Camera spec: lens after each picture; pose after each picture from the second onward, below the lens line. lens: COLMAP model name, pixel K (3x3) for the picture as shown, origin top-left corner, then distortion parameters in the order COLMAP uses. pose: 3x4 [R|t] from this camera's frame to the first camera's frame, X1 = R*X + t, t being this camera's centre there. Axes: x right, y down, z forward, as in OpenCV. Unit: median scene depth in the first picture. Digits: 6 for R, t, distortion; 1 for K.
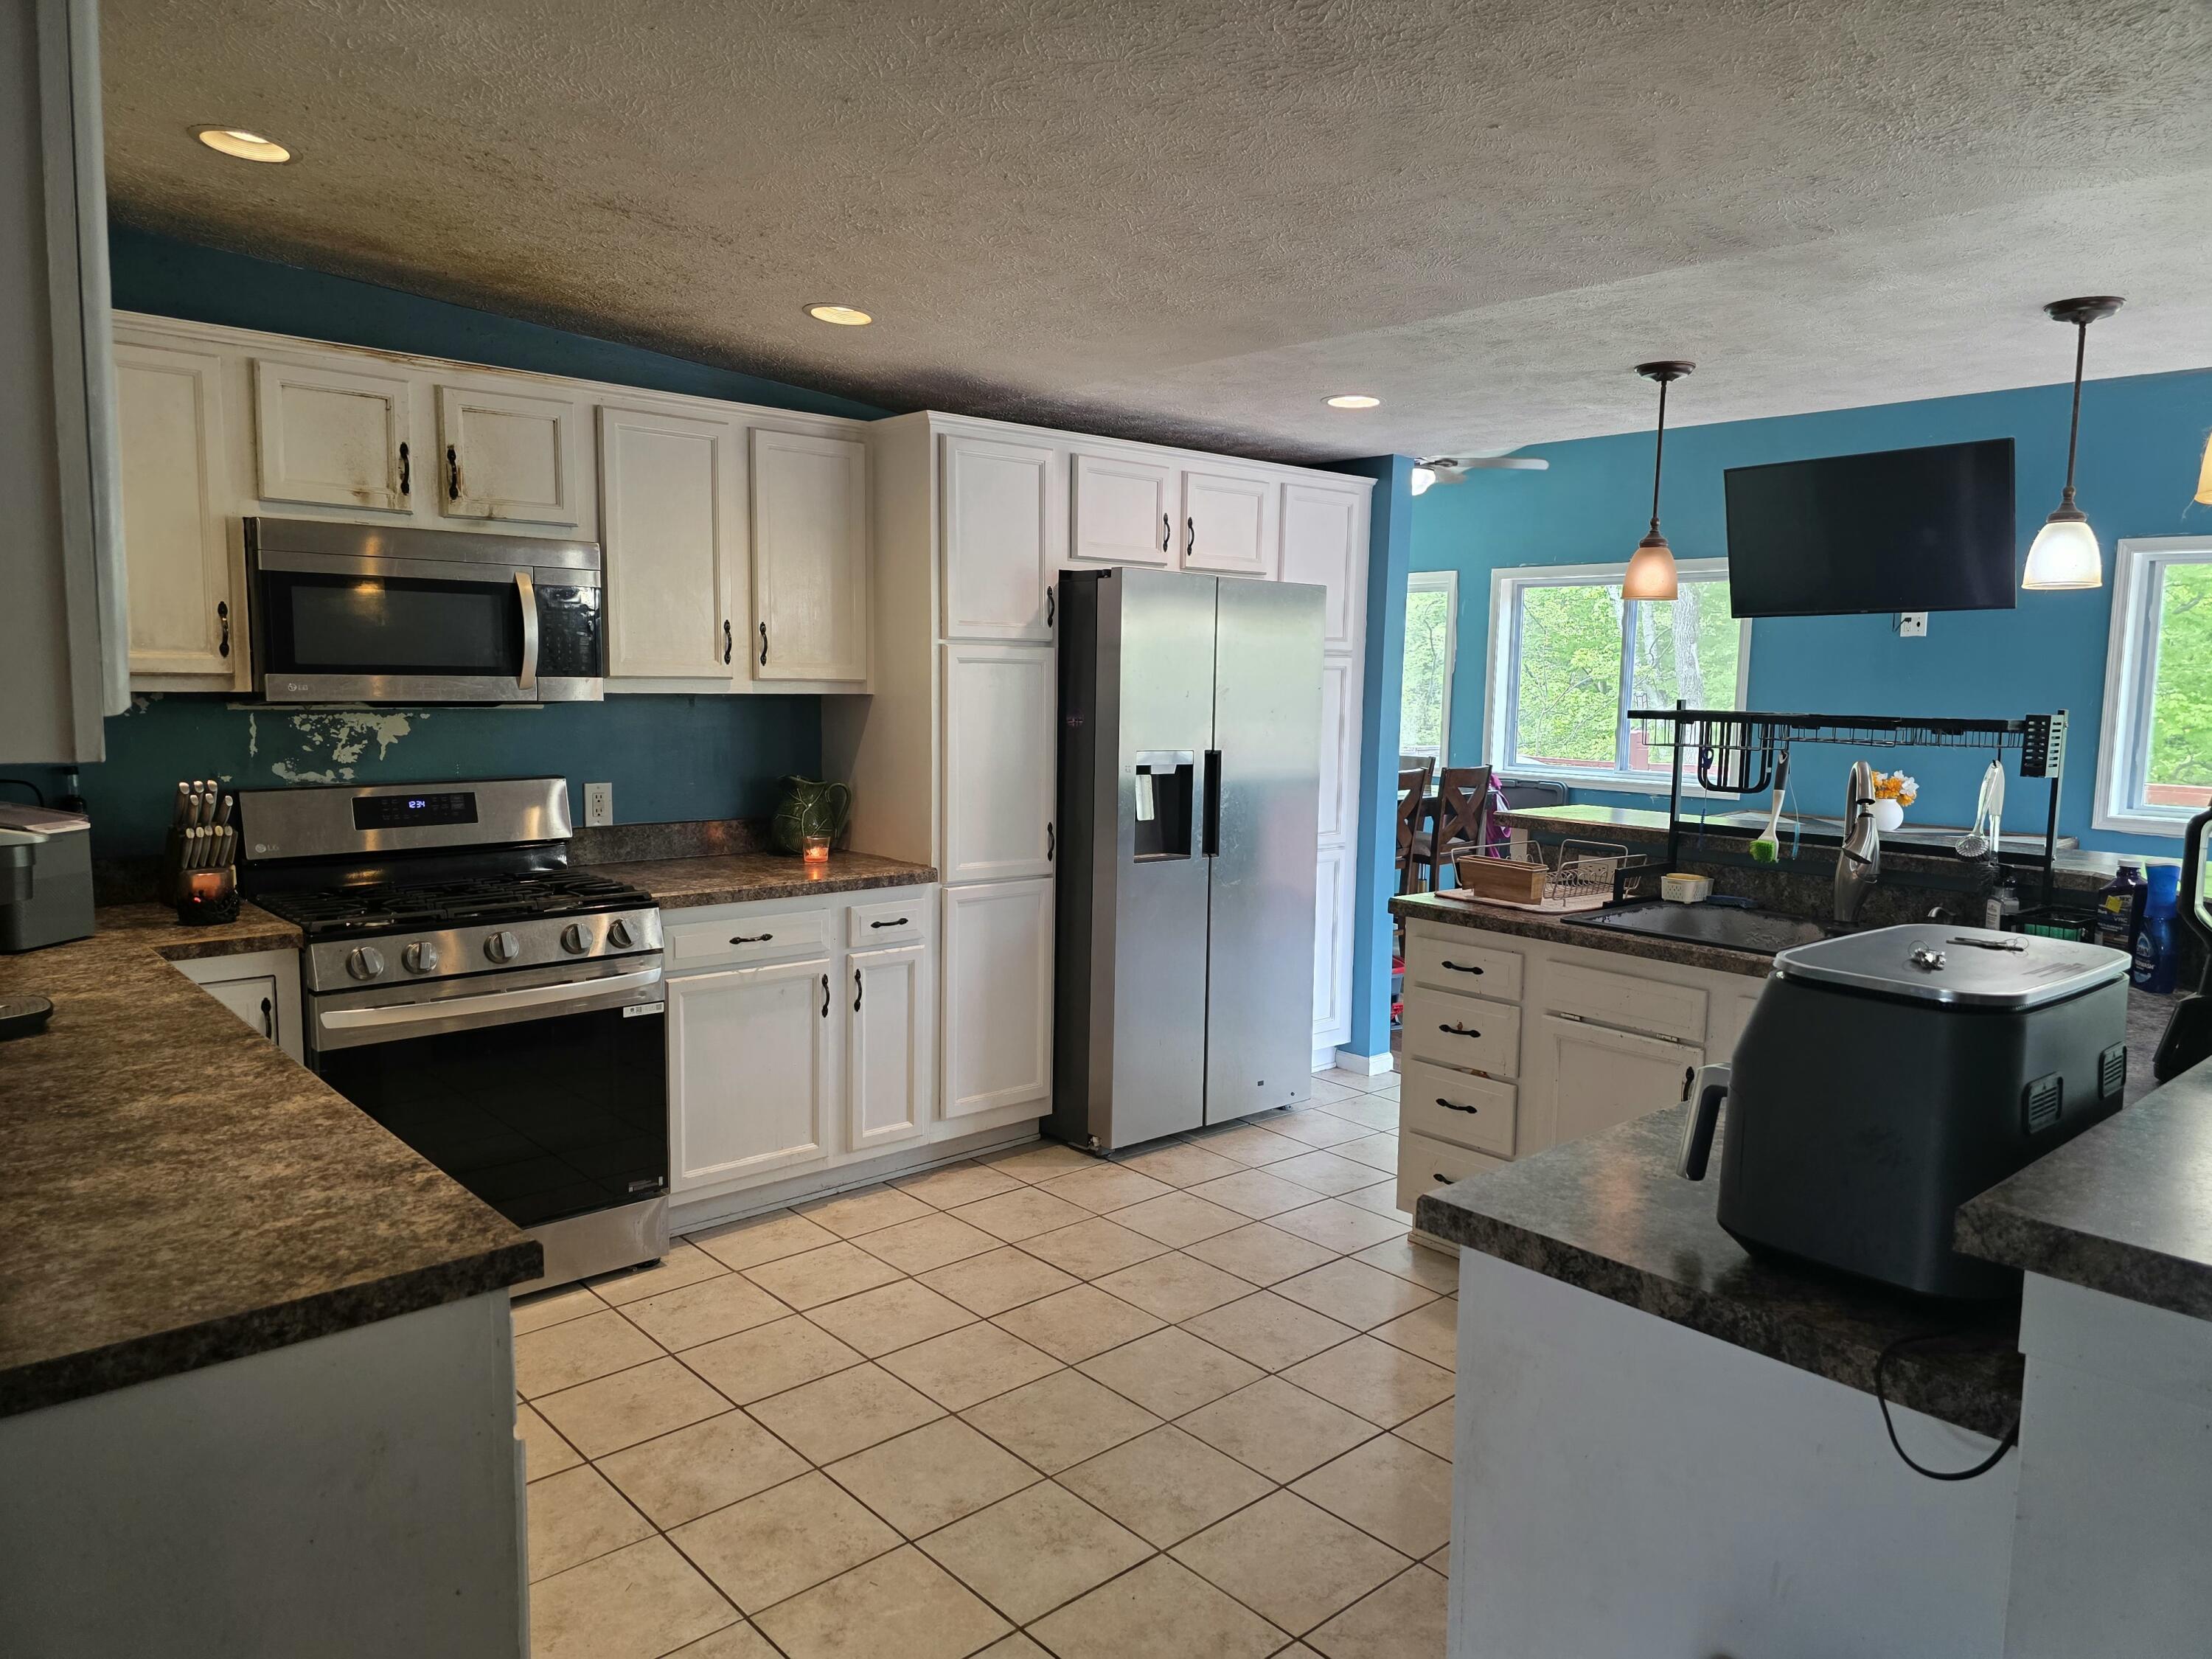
lens RADIAL K [[1480.3, 0, 1111.6], [0, 1480.3, 834.9], [0, 0, 1]] dist [0.078633, -0.080769]
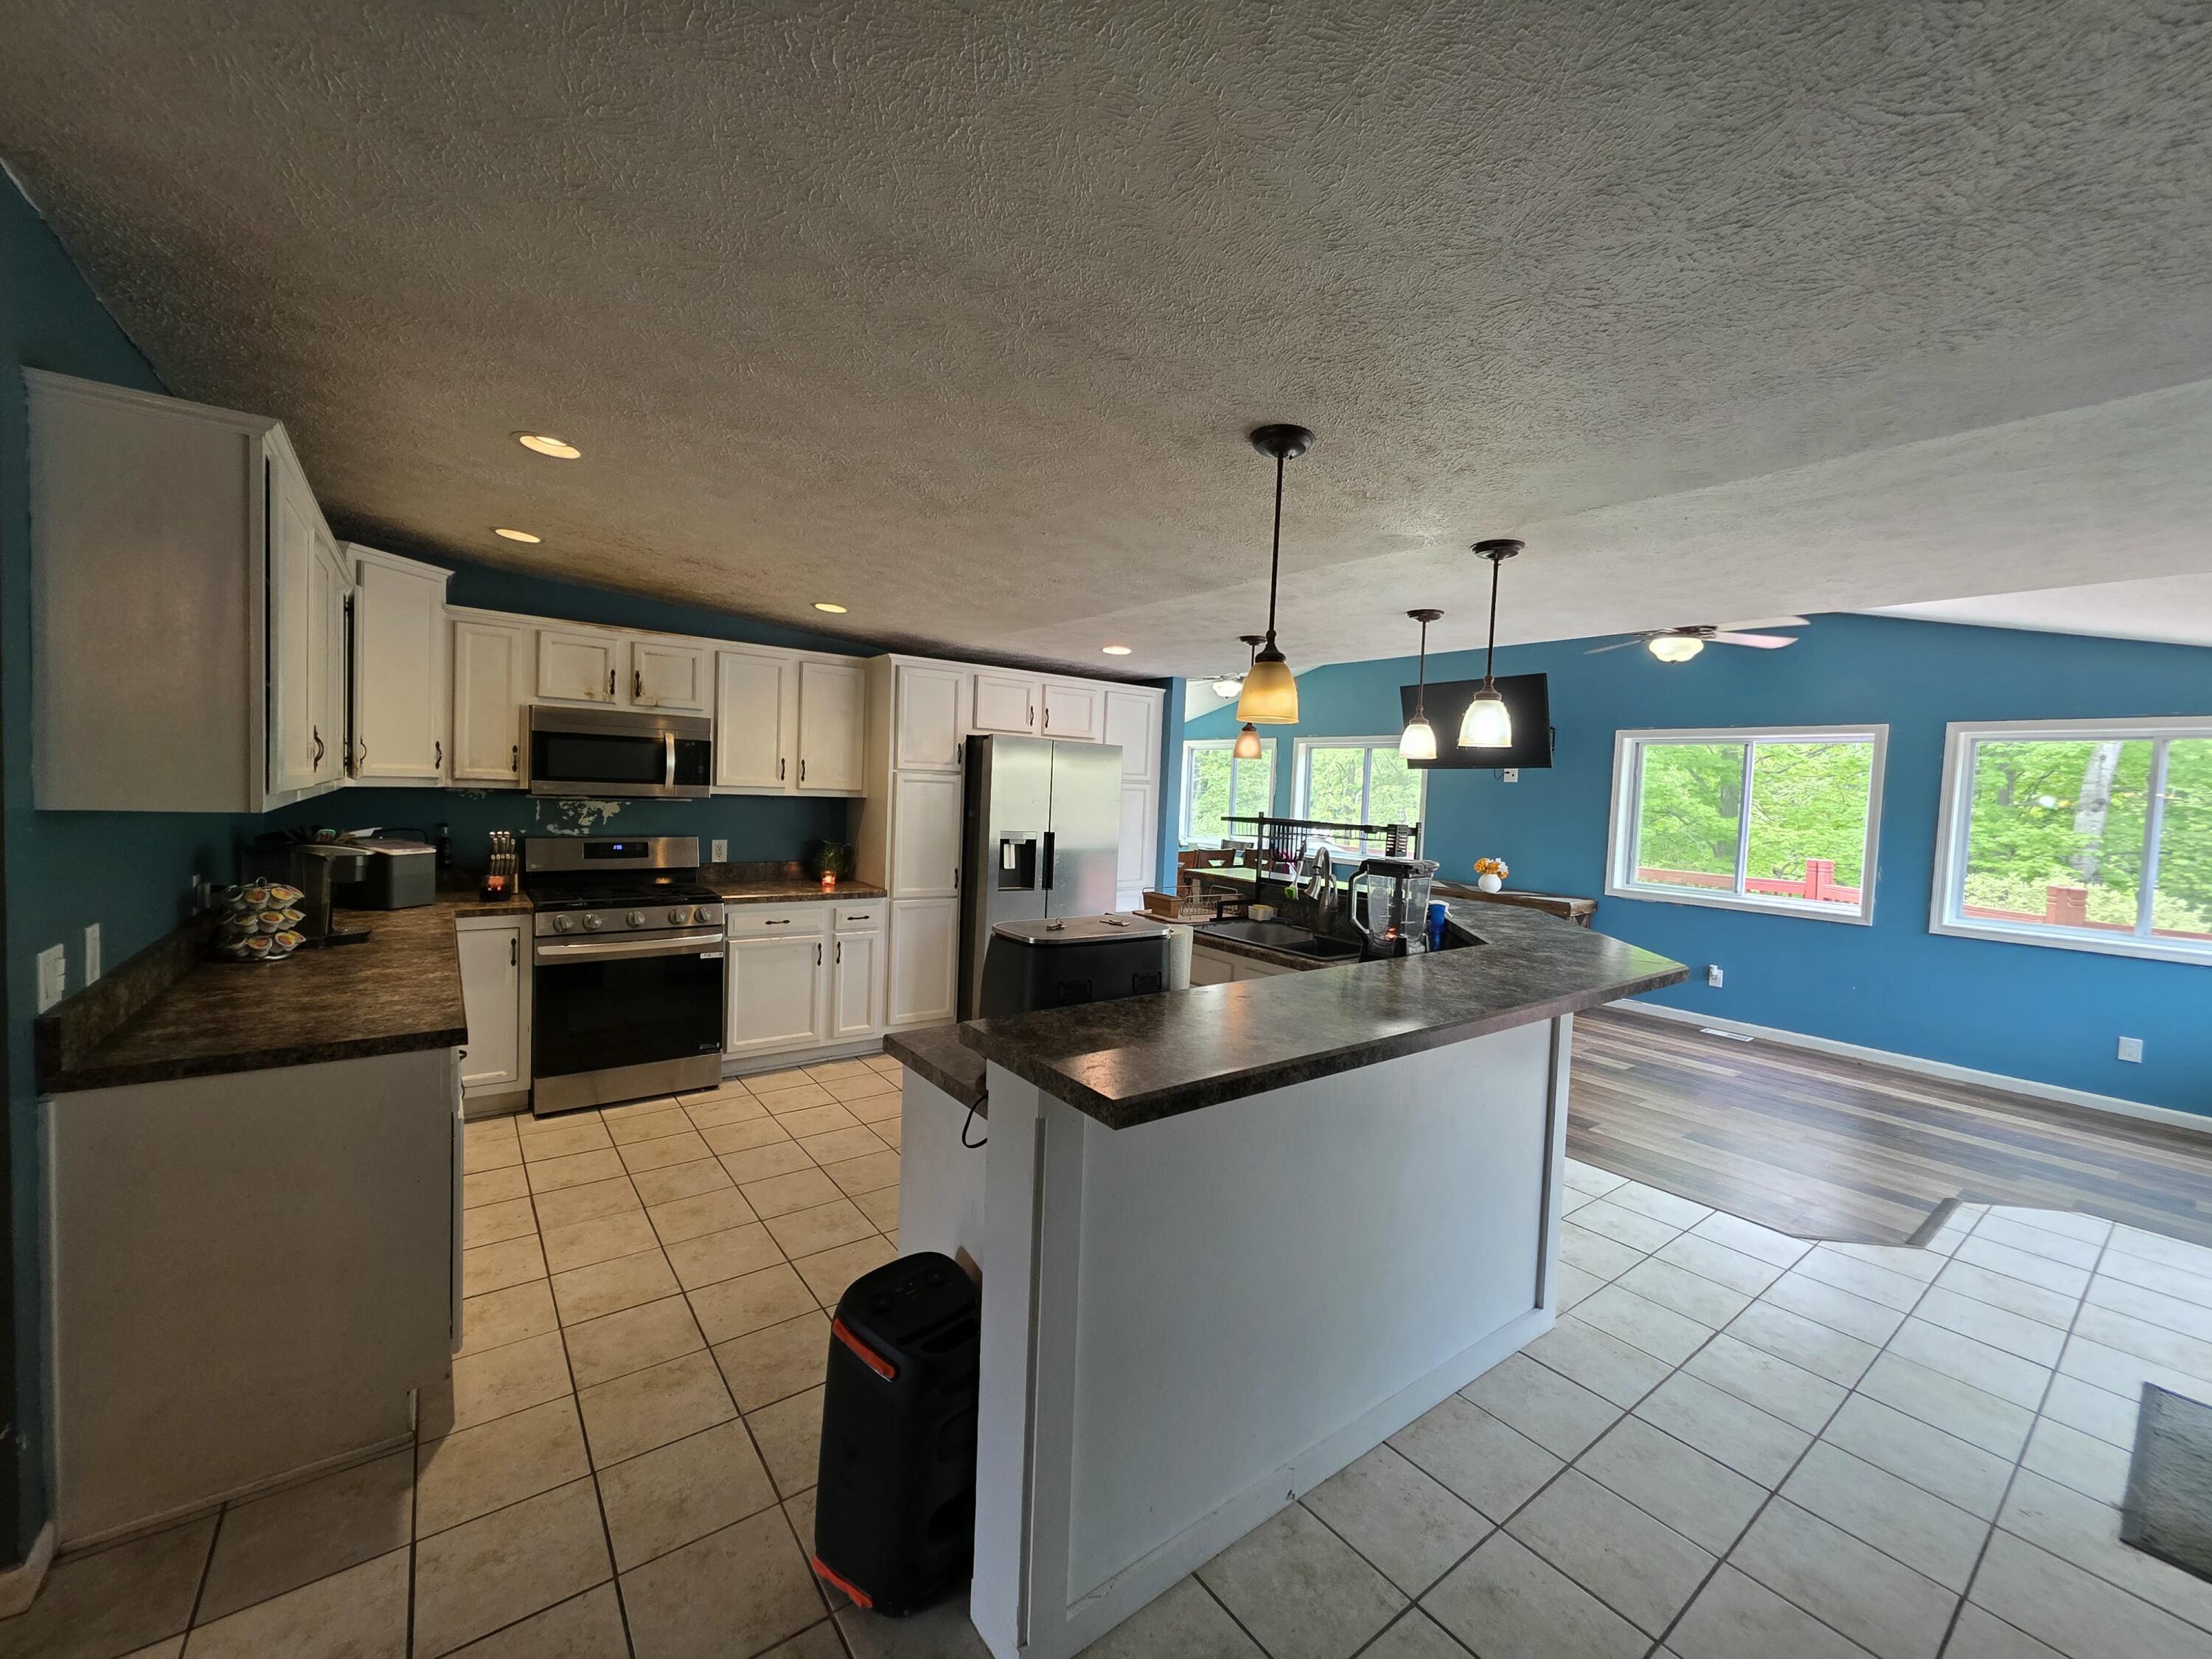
lens RADIAL K [[882.8, 0, 1106.3], [0, 882.8, 827.2], [0, 0, 1]] dist [0.003205, 0.000661]
pose [[0.995830, 0.028112, -0.086794, 0.269575], [-0.033878, 0.997265, -0.065693, 0.007891], [0.084710, 0.068360, 0.994058, -0.107373]]
